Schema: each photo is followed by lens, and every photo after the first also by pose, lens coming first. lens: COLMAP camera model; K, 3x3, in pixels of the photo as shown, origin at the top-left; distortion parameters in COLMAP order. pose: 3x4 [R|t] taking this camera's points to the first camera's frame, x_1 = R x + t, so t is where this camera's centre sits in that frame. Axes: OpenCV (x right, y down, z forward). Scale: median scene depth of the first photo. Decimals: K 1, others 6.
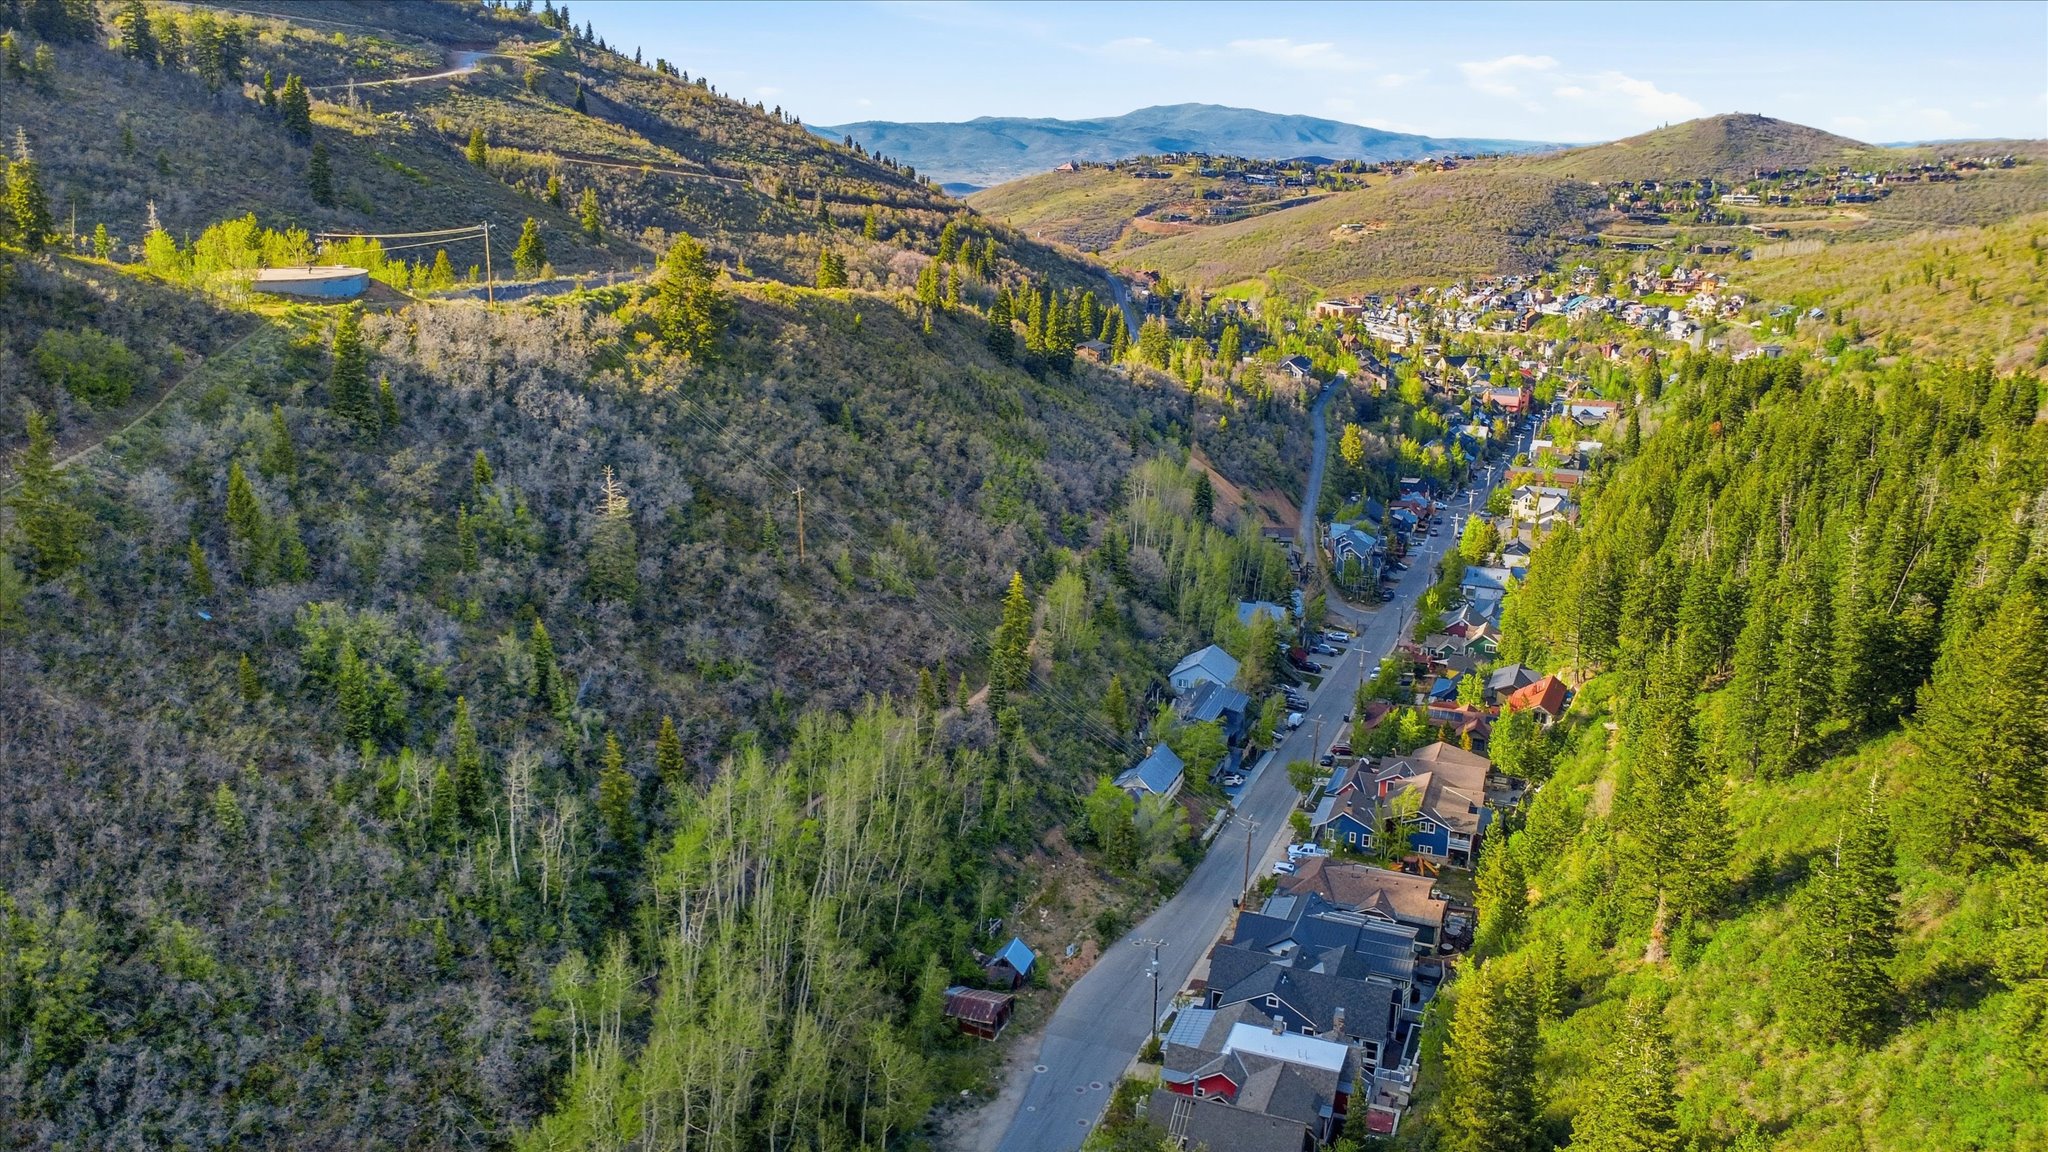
lens RADIAL K [[1489.1, 0, 1028.4], [0, 1489.1, 574.3], [0, 0, 1]] dist [-0.004059, 0.002267]
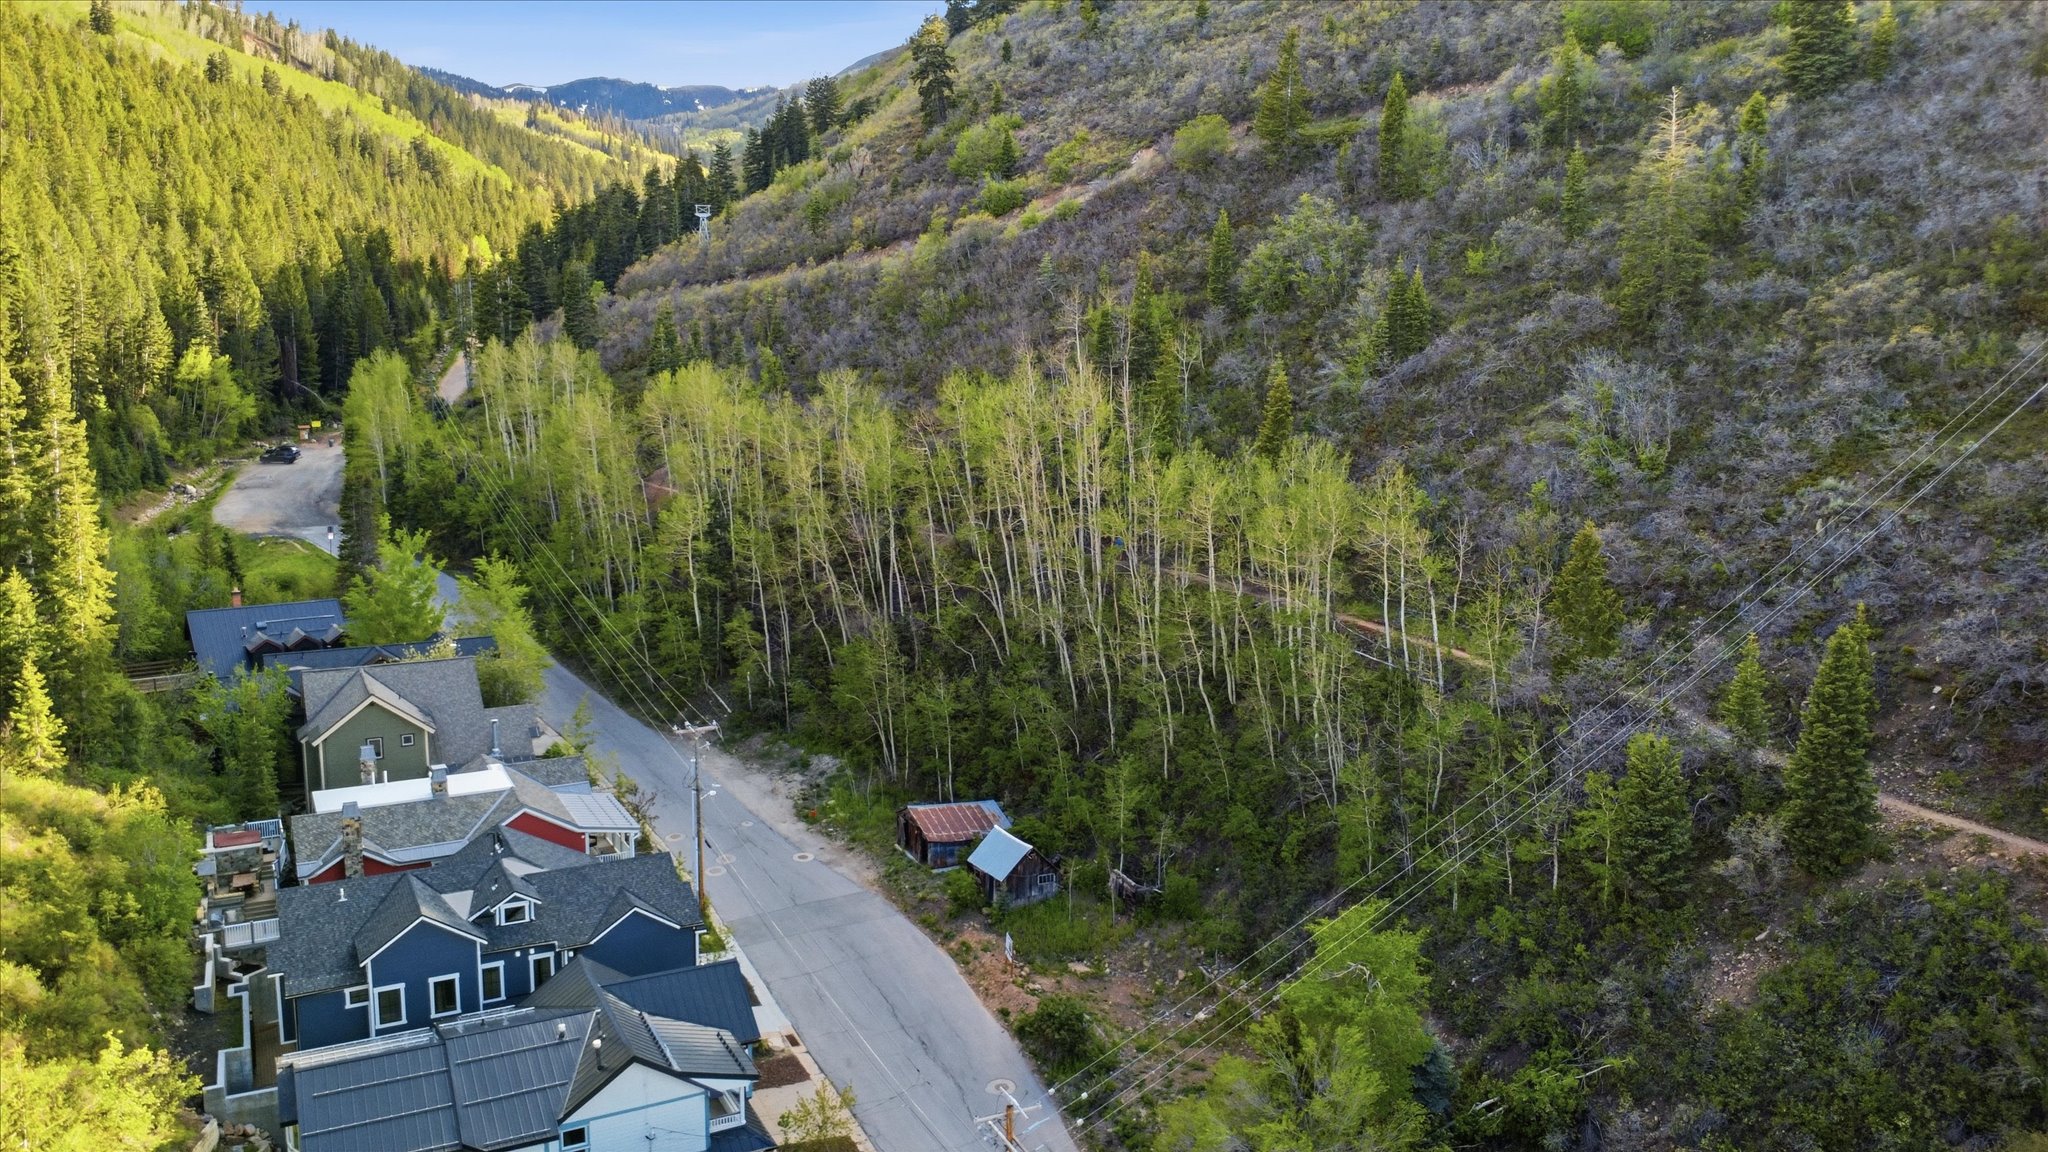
lens RADIAL K [[1489.1, 0, 1028.9], [0, 1489.1, 573.8], [0, 0, 1]] dist [-0.004059, 0.002267]
pose [[-0.641831, 0.113874, -0.758344, 0.133756], [-0.226440, 0.916672, 0.329299, -0.010052], [0.732651, 0.383074, -0.562563, 0.425192]]
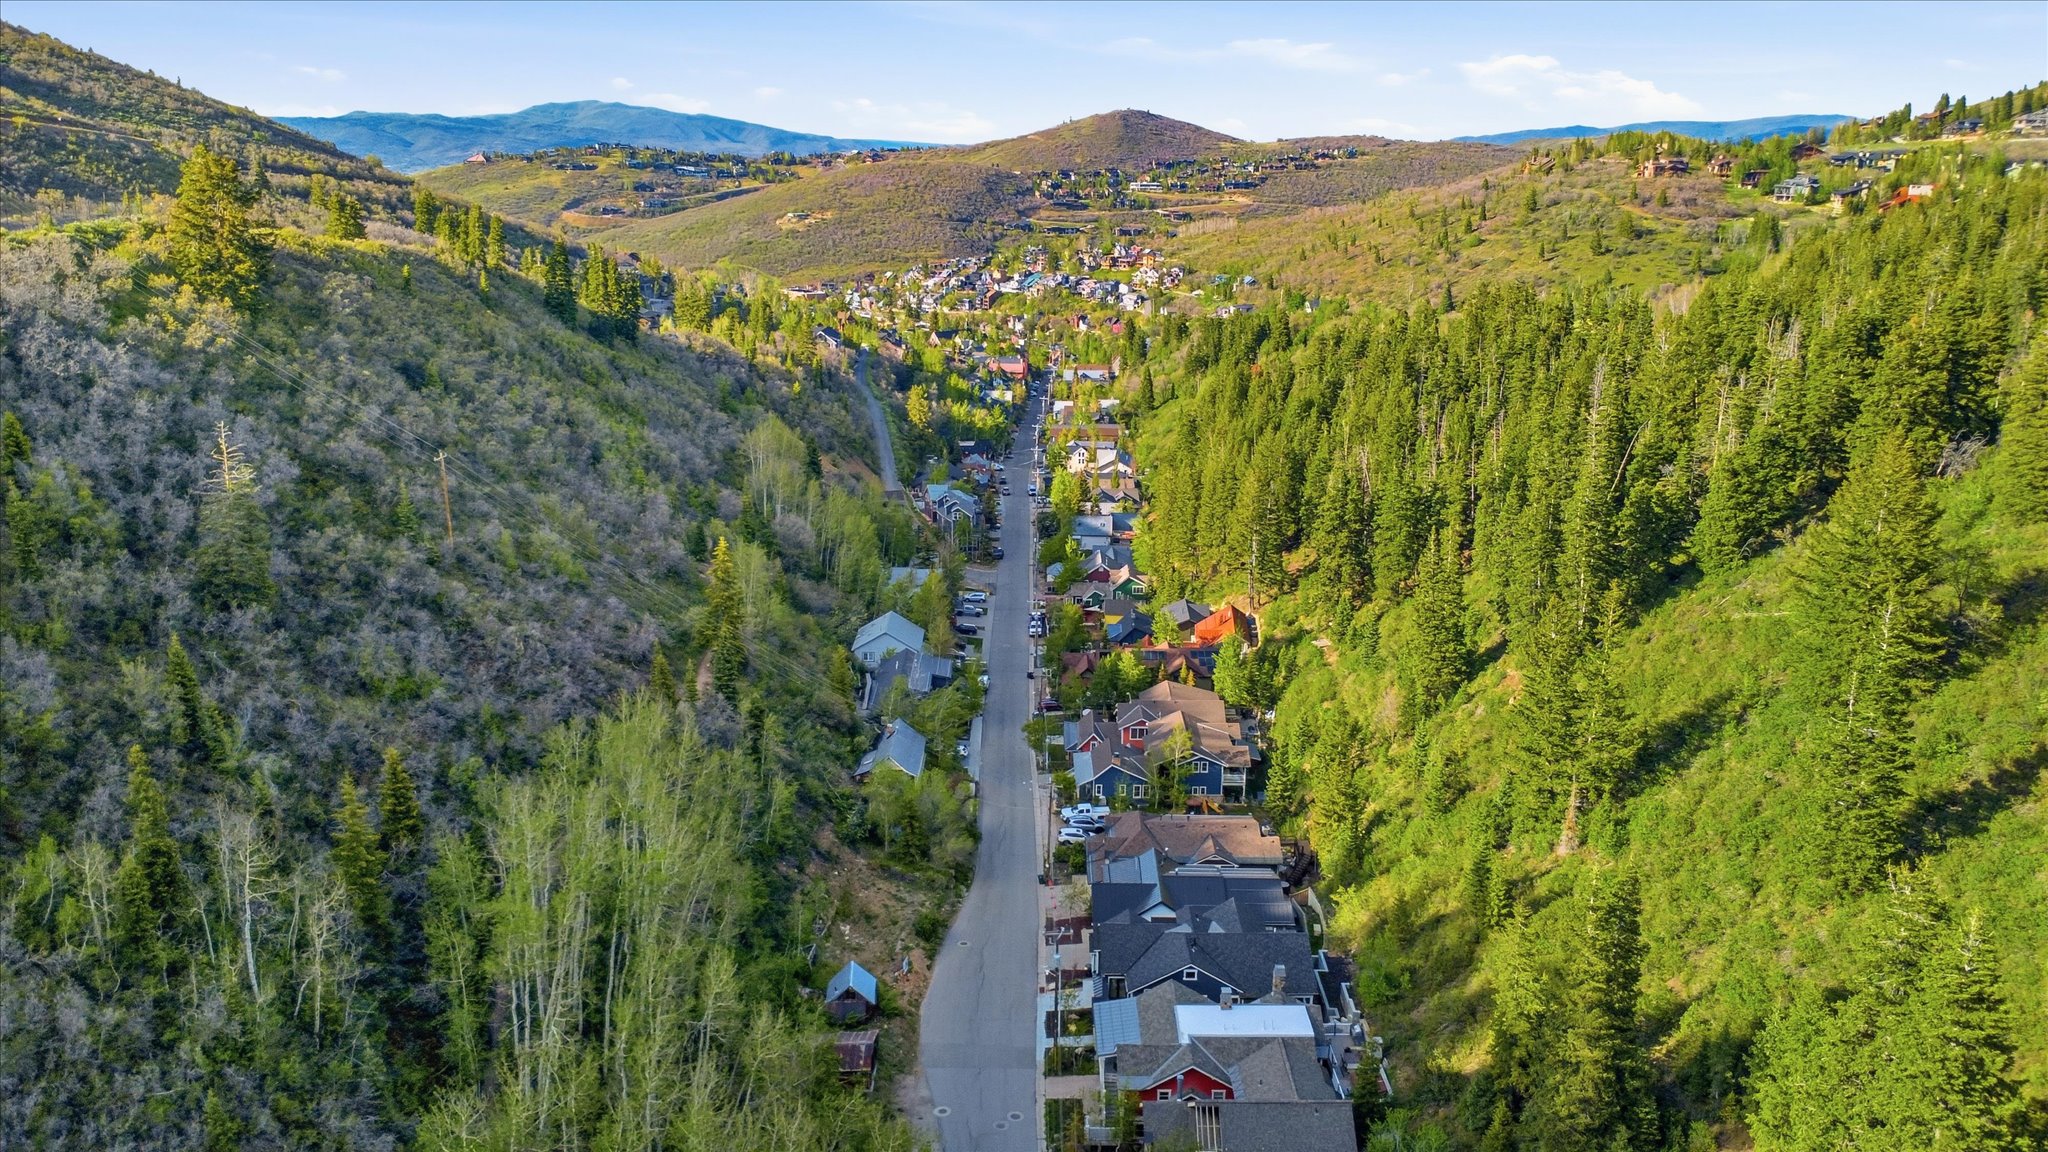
lens RADIAL K [[1489.1, 0, 1029.3], [0, 1489.1, 571.3], [0, 0, 1]] dist [-0.004059, 0.002267]
pose [[0.928456, -0.096568, 0.358669, -0.063859], [0.097359, 0.995122, 0.015902, 0.008946], [-0.358455, 0.020156, 0.933329, 0.065364]]
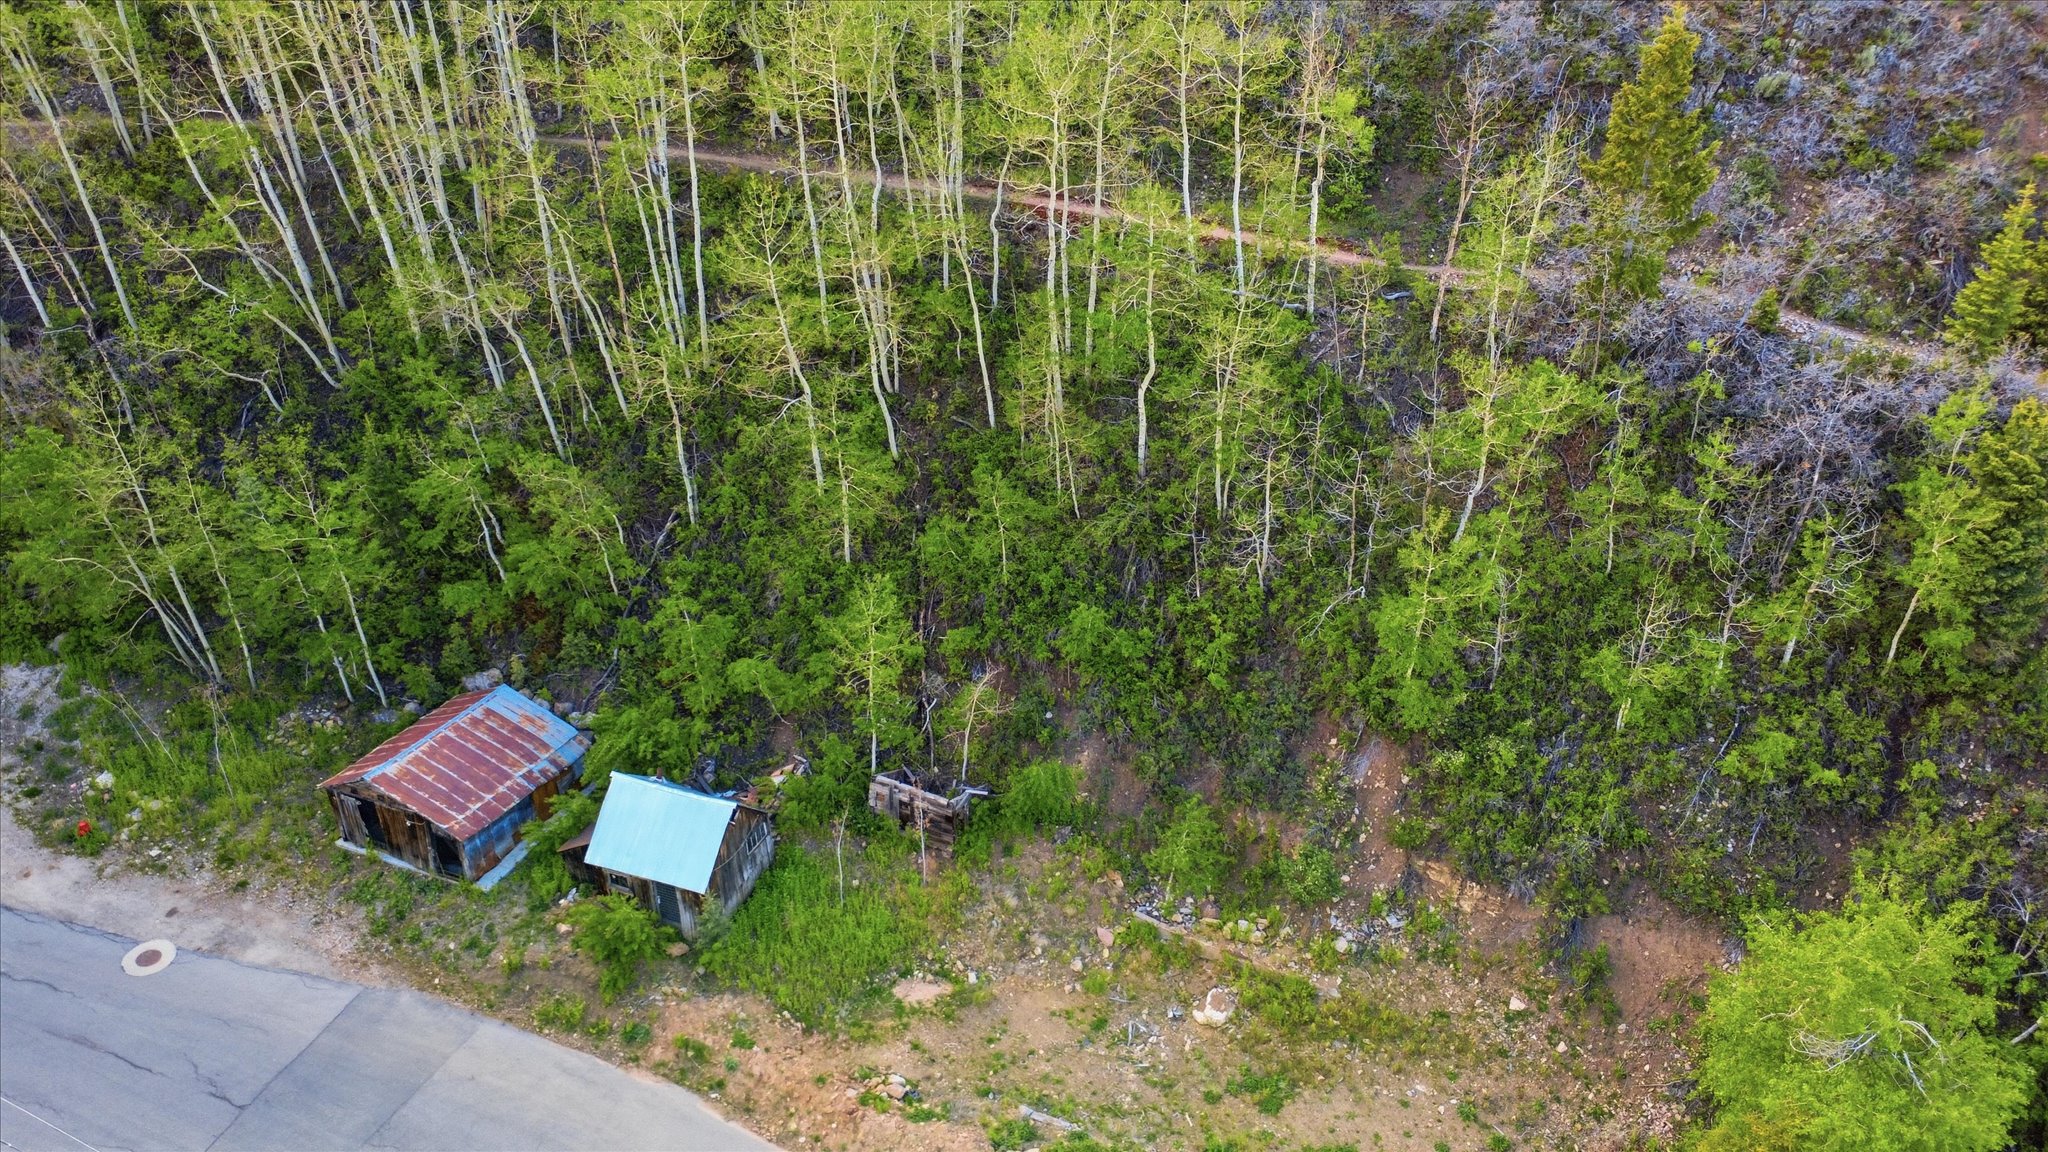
lens RADIAL K [[1489.1, 0, 1021.9], [0, 1489.1, 576.3], [0, 0, 1]] dist [-0.004059, 0.002267]
pose [[-0.018155, 0.509526, -0.860263, 0.069413], [-0.285632, 0.821905, 0.492835, 0.019363], [0.958167, 0.254667, 0.130615, 0.336043]]
